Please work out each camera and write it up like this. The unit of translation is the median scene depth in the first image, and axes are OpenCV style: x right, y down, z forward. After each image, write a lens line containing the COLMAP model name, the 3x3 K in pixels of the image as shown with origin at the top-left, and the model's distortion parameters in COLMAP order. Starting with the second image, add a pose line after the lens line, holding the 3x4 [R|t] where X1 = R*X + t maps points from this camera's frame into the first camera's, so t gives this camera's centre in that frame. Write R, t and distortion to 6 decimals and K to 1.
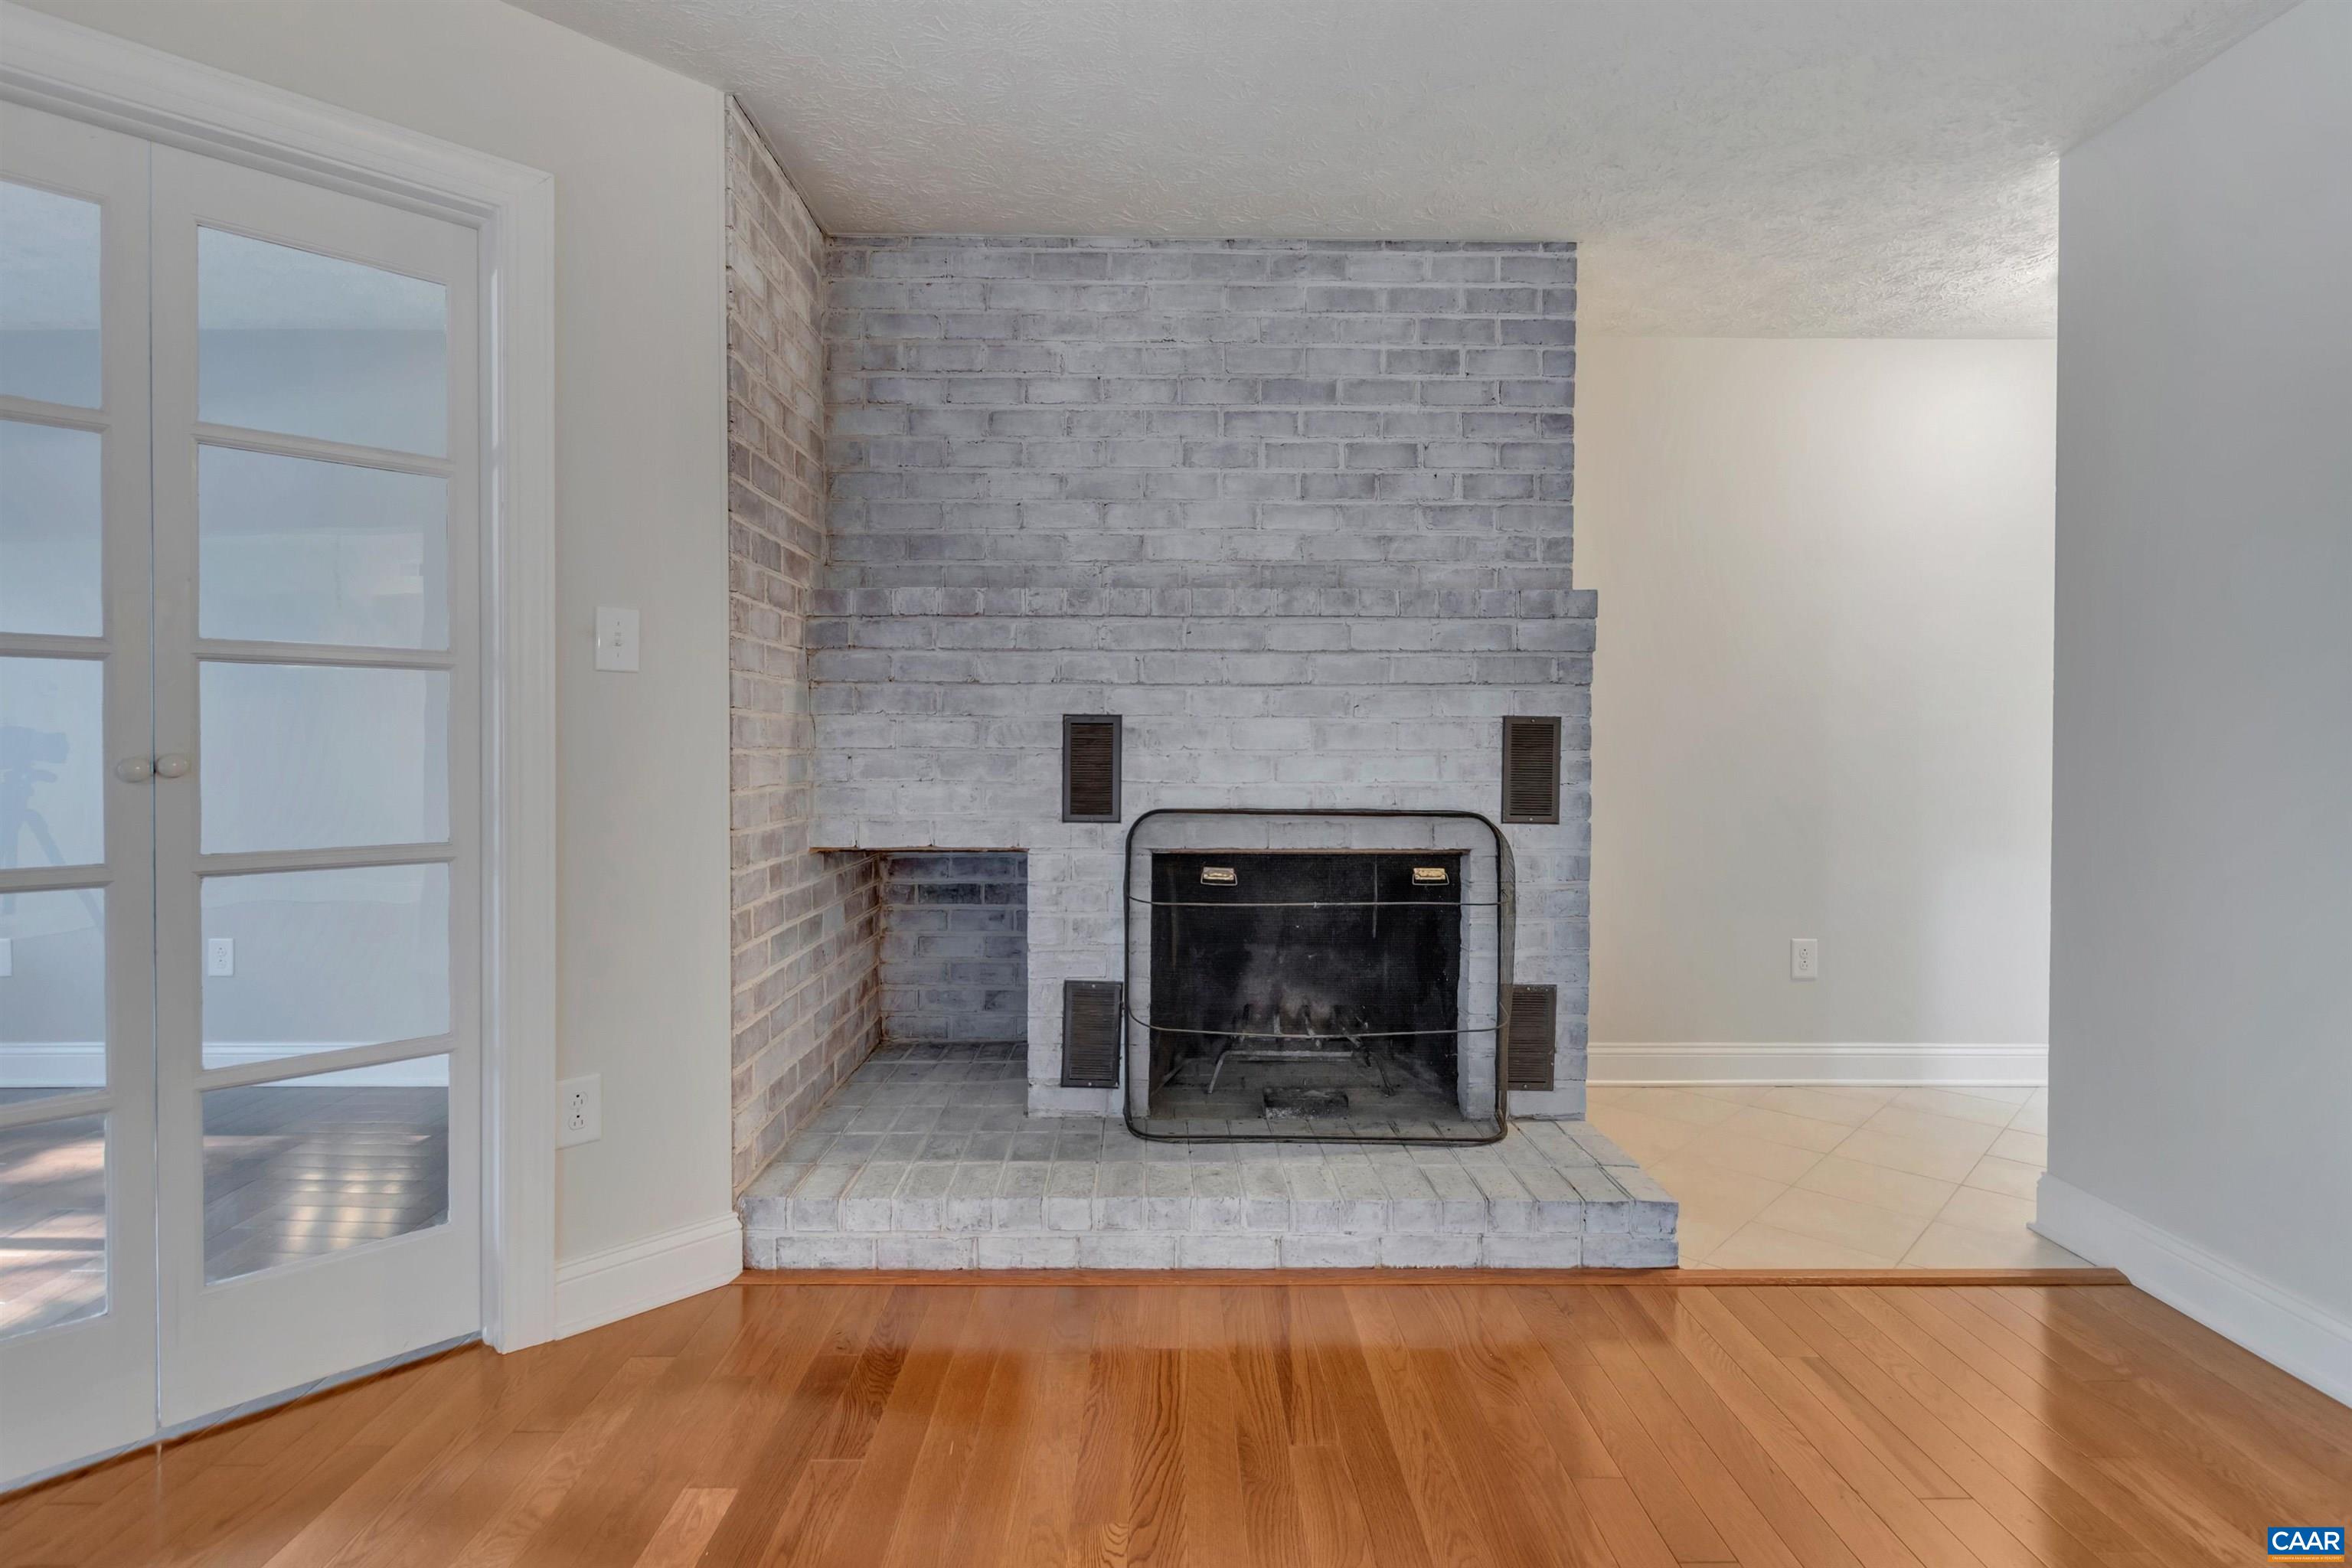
lens RADIAL K [[1143.2, 0, 1177.7], [0, 1143.2, 759.3], [0, 0, 1]] dist [-0.003029, 0.000003]
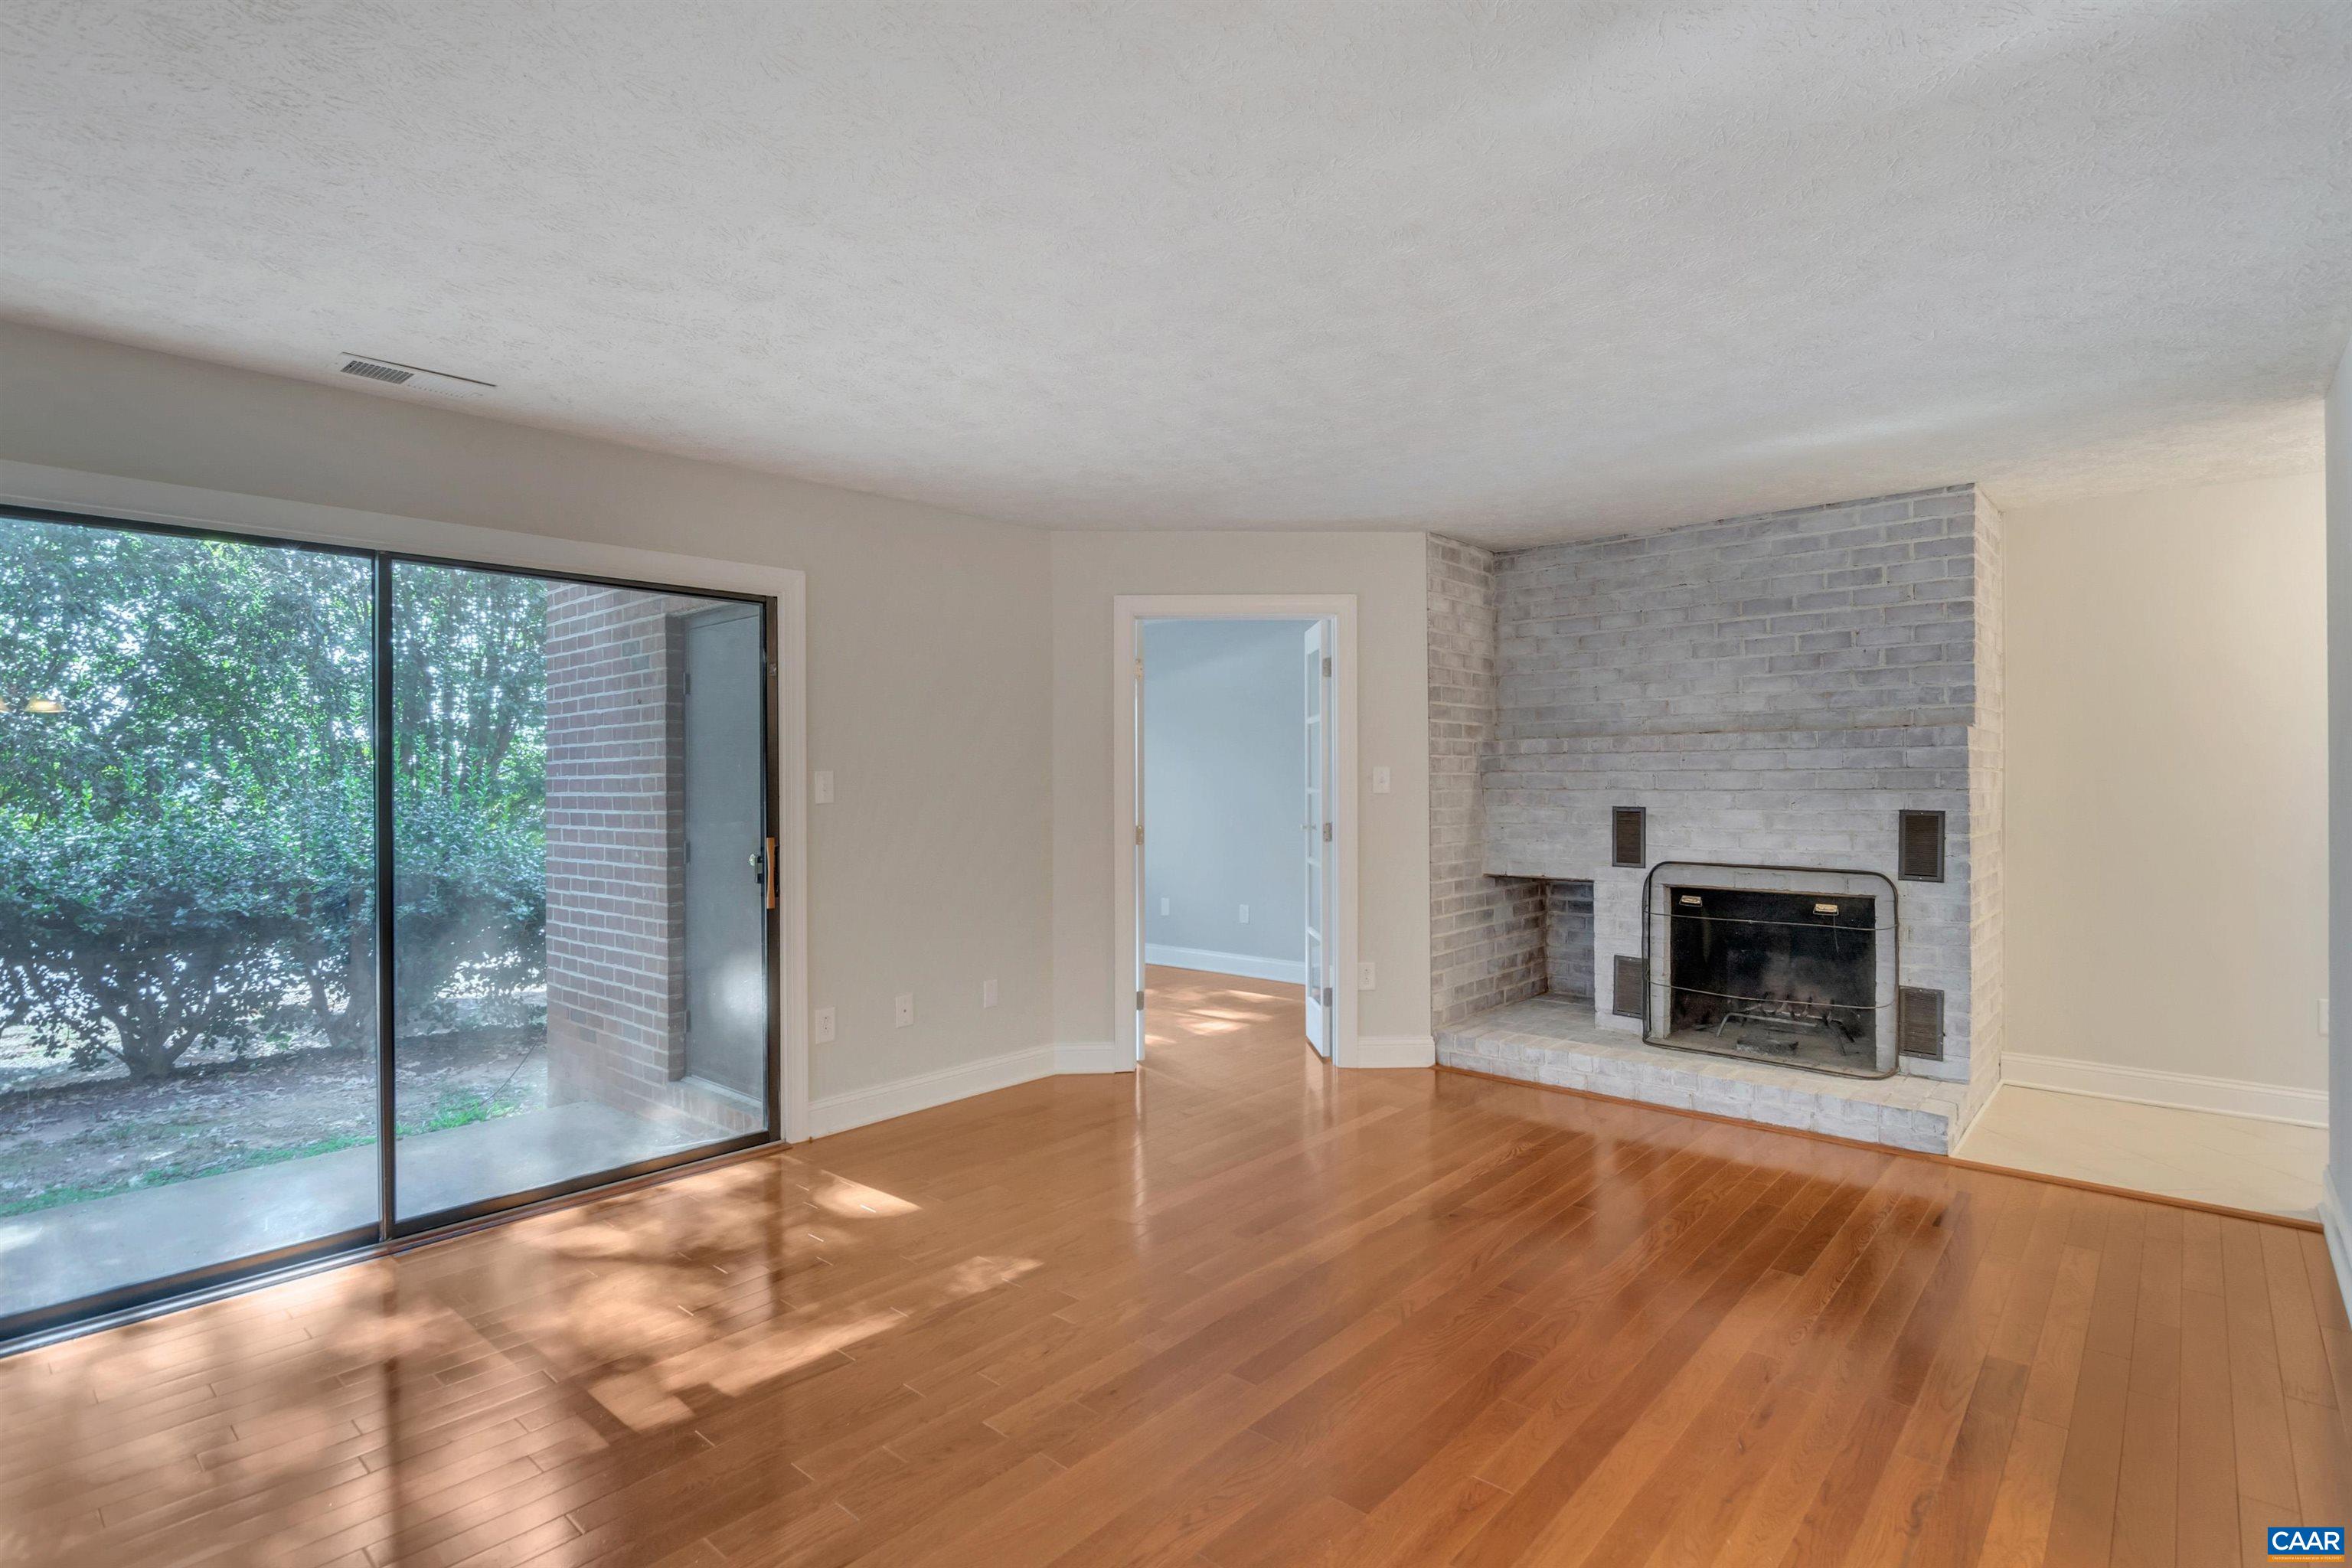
lens RADIAL K [[1143.2, 0, 1177.7], [0, 1143.2, 759.3], [0, 0, 1]] dist [-0.003029, 0.000003]
pose [[0.739067, -0.018190, -0.673386, 0.600141], [-0.002464, 0.999556, -0.029705, -0.057804], [0.673627, 0.023613, 0.738694, -0.783802]]
